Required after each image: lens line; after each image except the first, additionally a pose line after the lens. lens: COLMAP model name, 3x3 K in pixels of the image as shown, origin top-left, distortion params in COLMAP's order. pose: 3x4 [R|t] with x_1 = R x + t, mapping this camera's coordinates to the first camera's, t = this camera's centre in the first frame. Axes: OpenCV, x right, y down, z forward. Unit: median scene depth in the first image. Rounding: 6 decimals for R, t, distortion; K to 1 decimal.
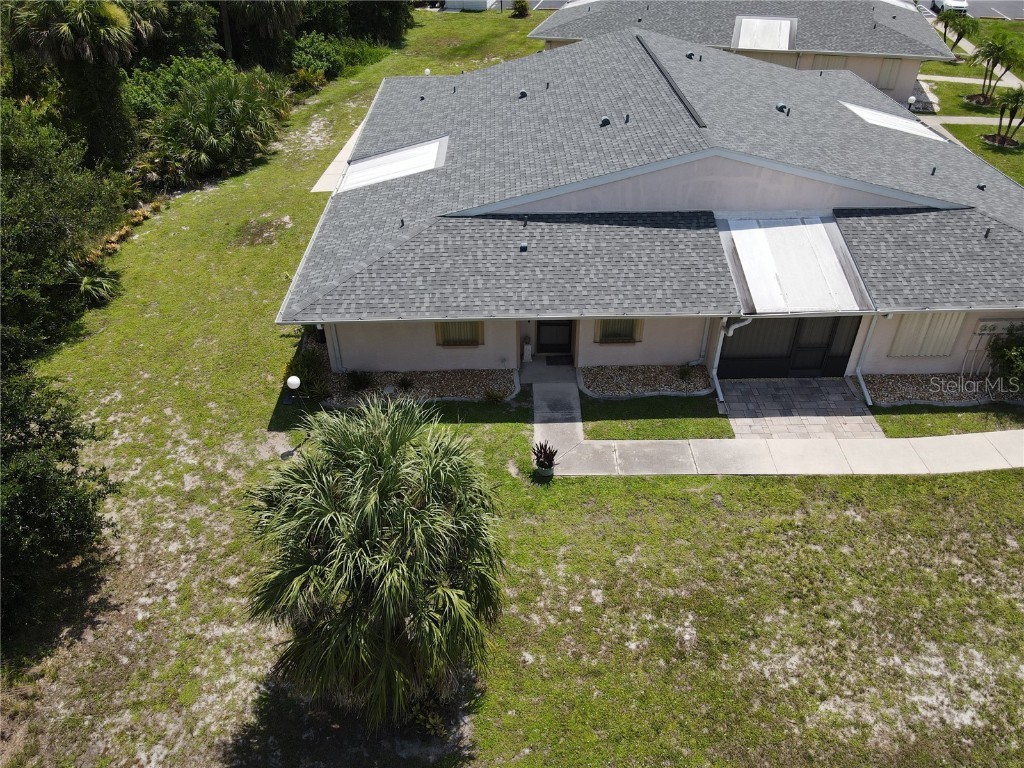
lens RADIAL K [[748.3, 0, 512.0], [0, 748.3, 384.0], [0, 0, 1]] dist [0.010292, 0.003351]
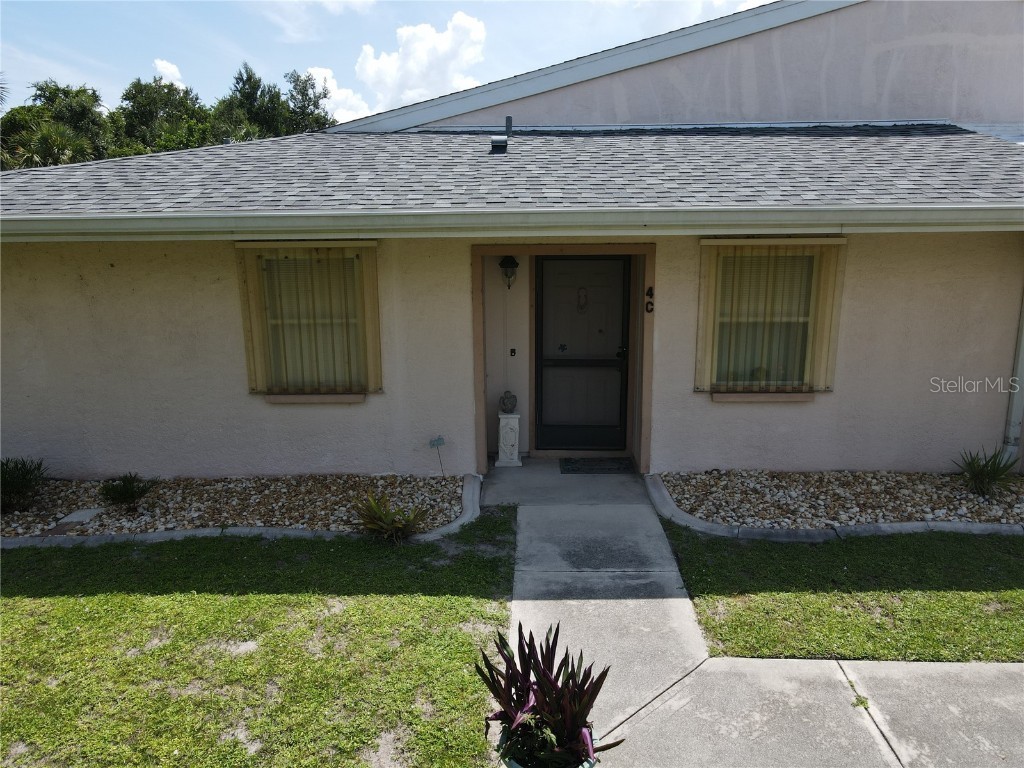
lens RADIAL K [[748.3, 0, 512.0], [0, 748.3, 384.0], [0, 0, 1]] dist [0.010292, 0.003351]
pose [[0.999375, 0.007686, -0.034496, 0.037204], [-0.021167, 0.911804, -0.410081, 0.089915], [0.028302, 0.410555, 0.911397, 0.699409]]
